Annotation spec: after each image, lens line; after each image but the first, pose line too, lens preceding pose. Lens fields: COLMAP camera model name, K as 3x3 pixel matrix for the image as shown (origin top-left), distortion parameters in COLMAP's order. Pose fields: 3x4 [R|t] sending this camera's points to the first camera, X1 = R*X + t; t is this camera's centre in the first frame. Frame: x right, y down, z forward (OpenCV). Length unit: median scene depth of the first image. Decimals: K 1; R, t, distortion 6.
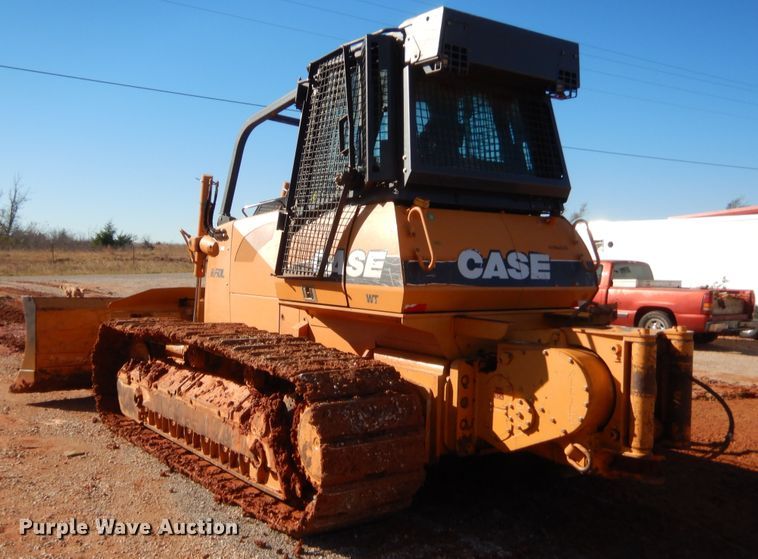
lens RADIAL K [[727.2, 0, 378.4], [0, 727.2, 270.0], [0, 0, 1]] dist [-0.001786, -0.001208]
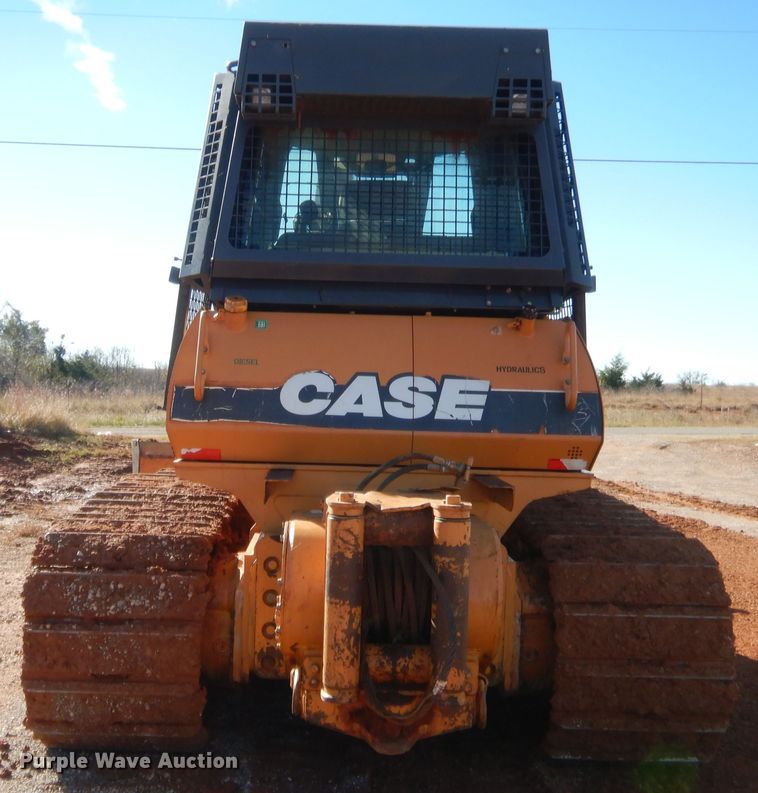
lens RADIAL K [[1112.4, 0, 379.0], [0, 1112.4, 396.5], [0, 0, 1]] dist [-0.004844, -0.005566]
pose [[0.833005, 0.003579, -0.553254, 0.727631], [-0.018075, 0.999621, -0.020749, 0.014466], [0.552970, 0.027285, 0.832754, 0.181399]]
